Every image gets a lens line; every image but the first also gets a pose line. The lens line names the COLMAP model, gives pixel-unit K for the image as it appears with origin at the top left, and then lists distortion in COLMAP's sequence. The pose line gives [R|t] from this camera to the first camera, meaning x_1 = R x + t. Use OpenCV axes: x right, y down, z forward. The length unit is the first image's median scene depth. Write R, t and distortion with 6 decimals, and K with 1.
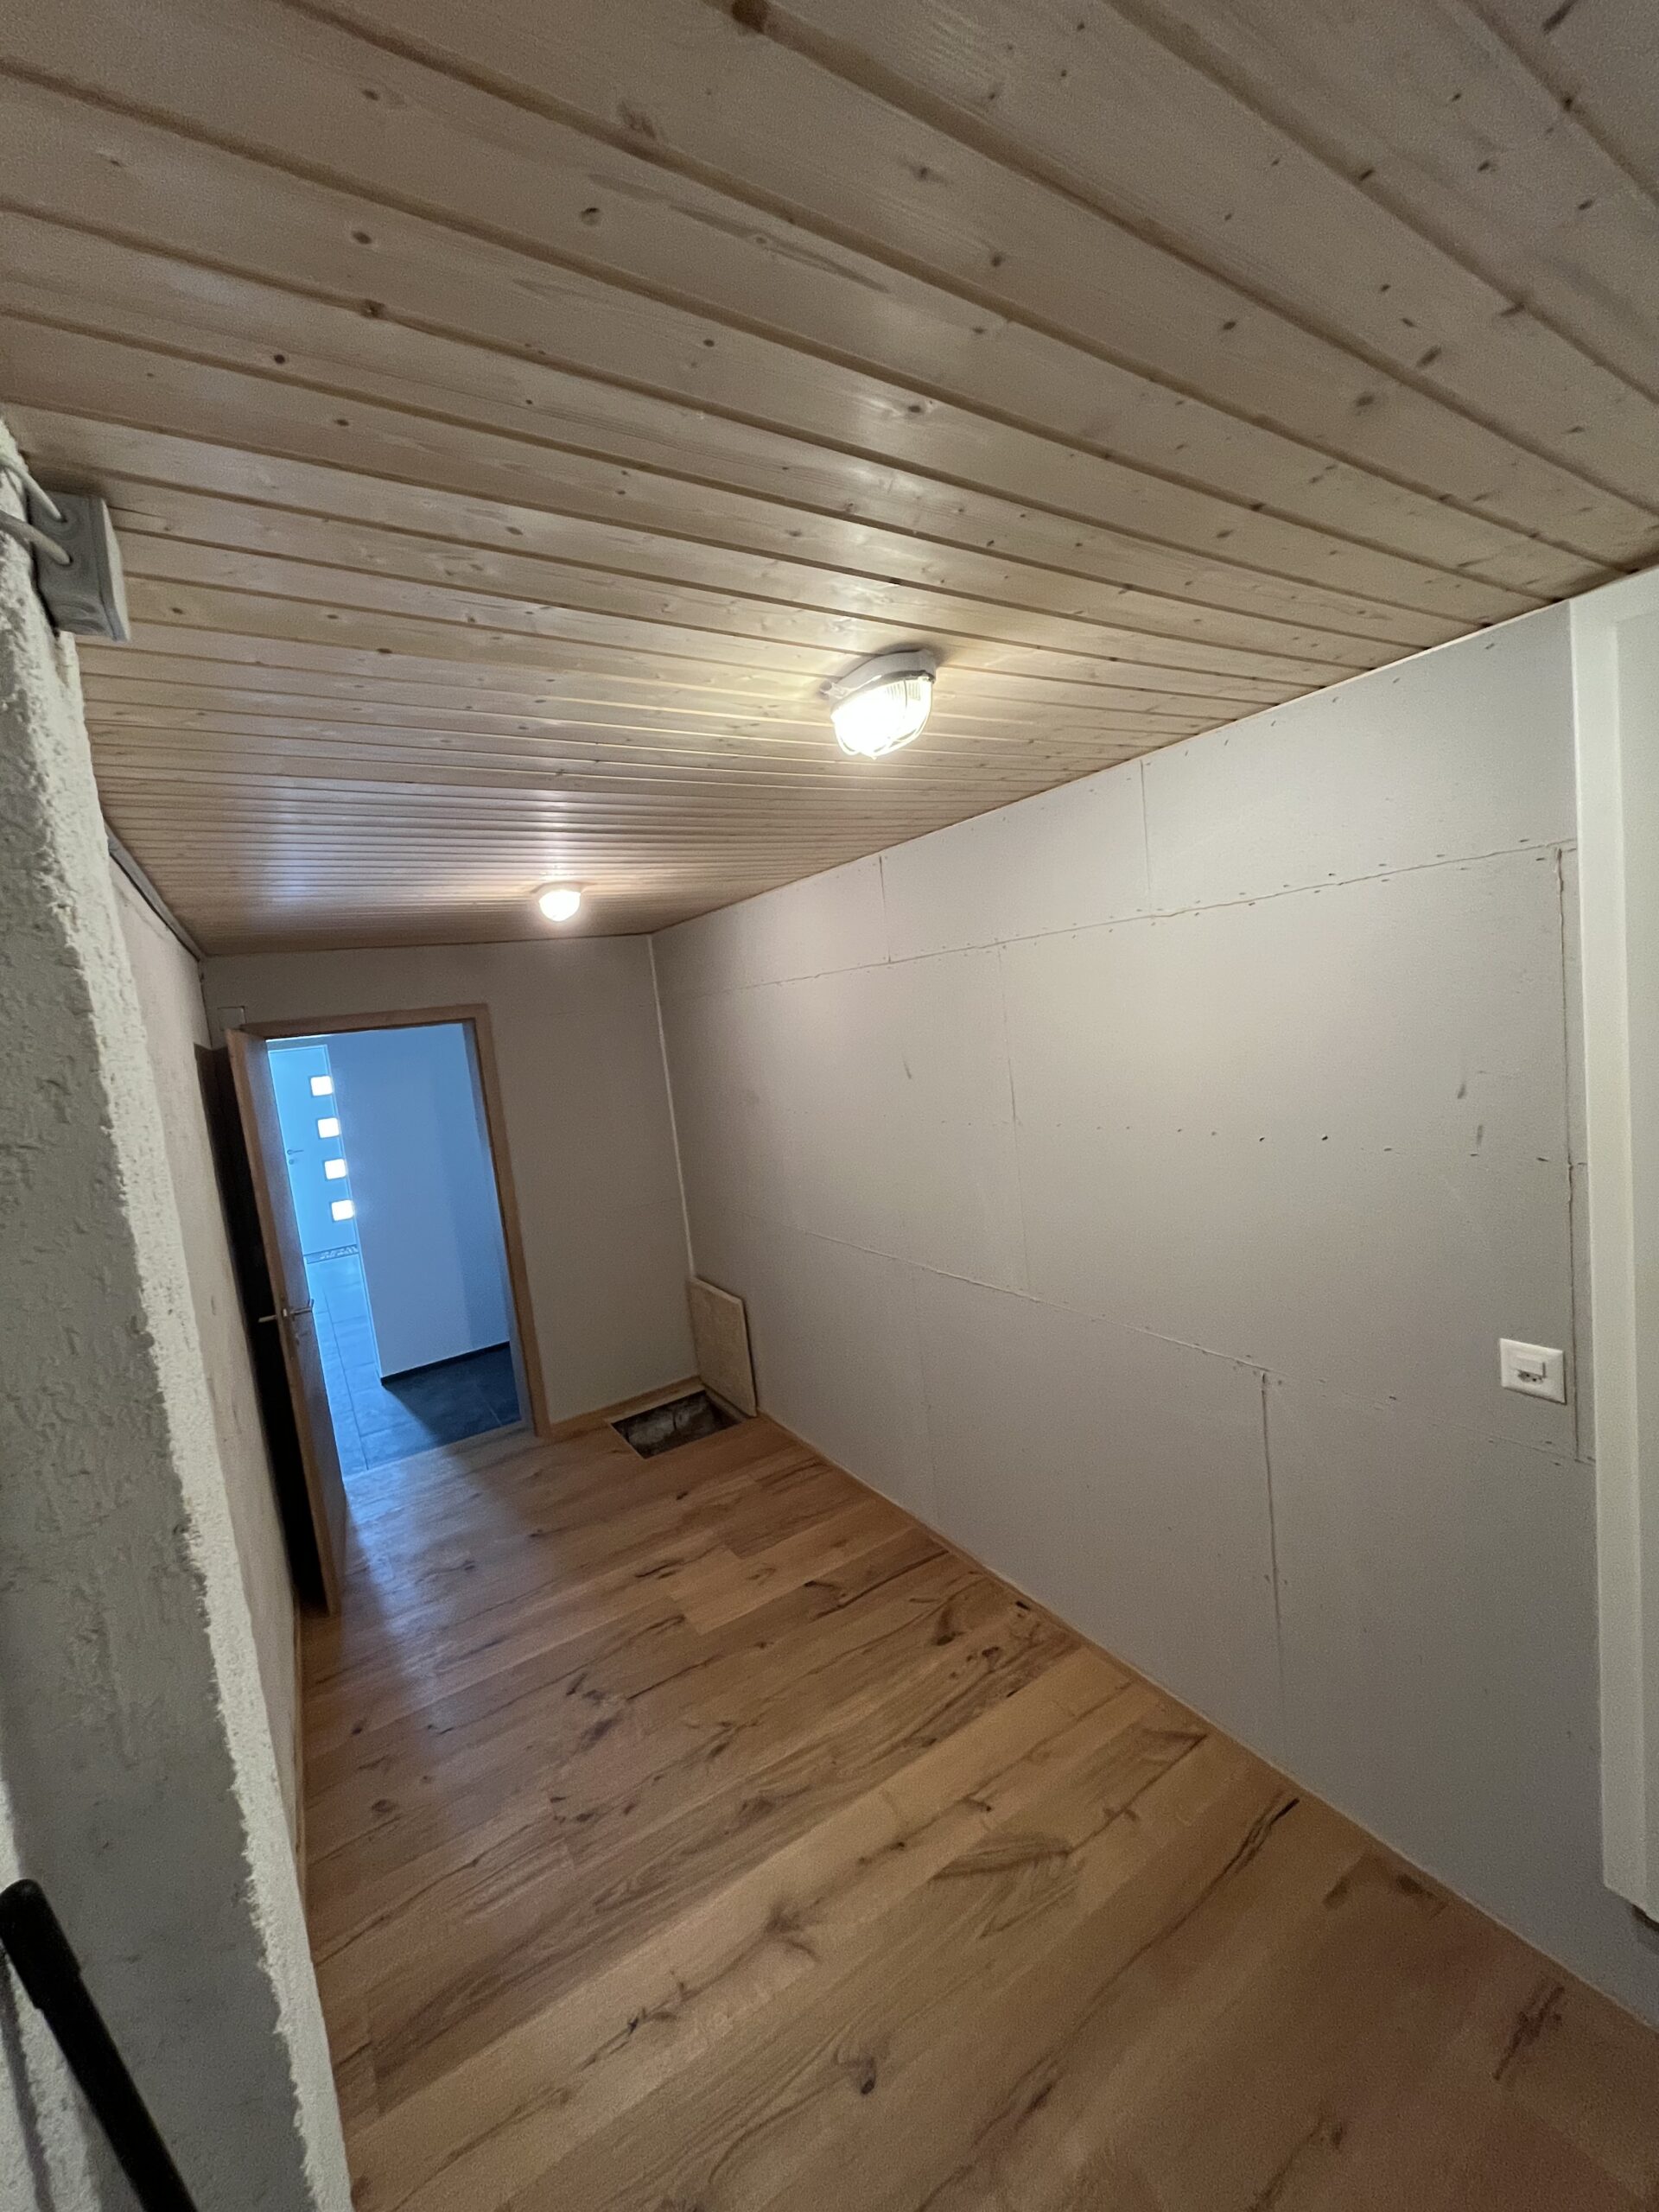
lens RADIAL K [[897.0, 0, 832.7], [0, 897.0, 1110.9], [0, 0, 1]] dist [-0.002184, -0.000177]
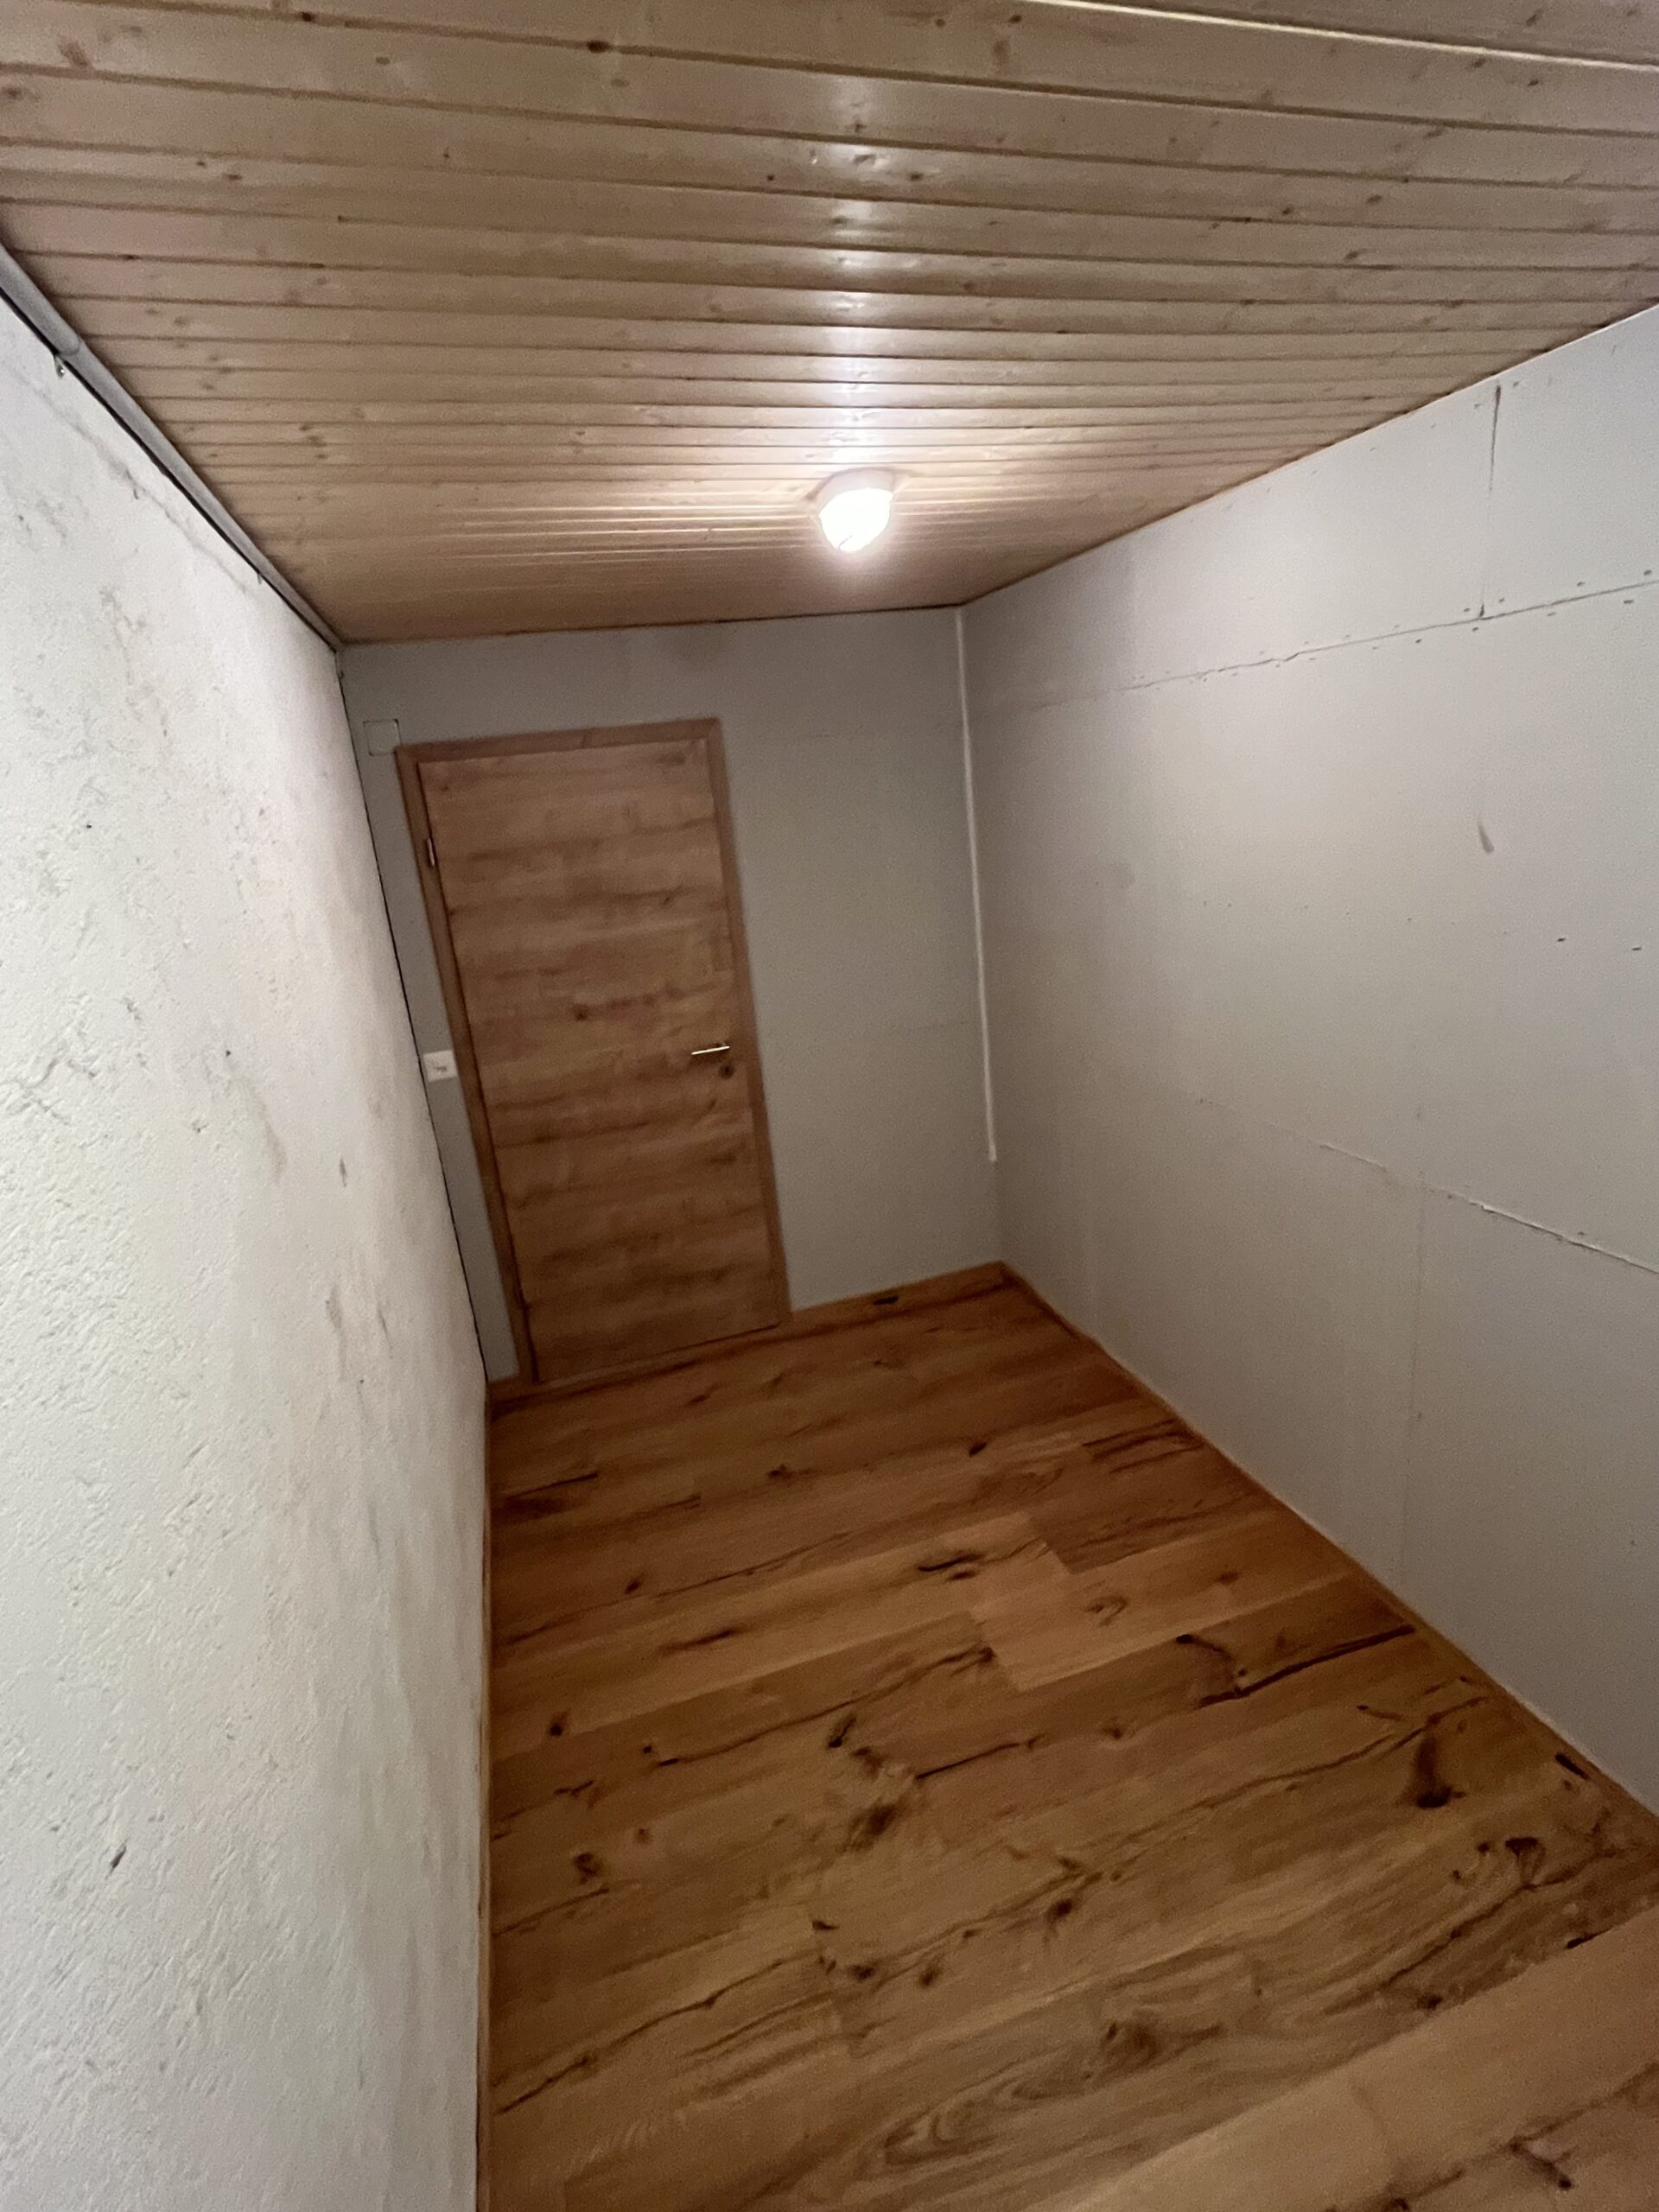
lens RADIAL K [[1083.9, 0, 829.8], [0, 1083.9, 1101.9], [0, 0, 1]] dist [0.002155, 0.000845]
pose [[0.968287, 0.081168, -0.236288, -0.136971], [-0.031867, 0.978155, 0.205419, -0.012131], [0.247800, -0.191375, 0.949721, 0.294314]]
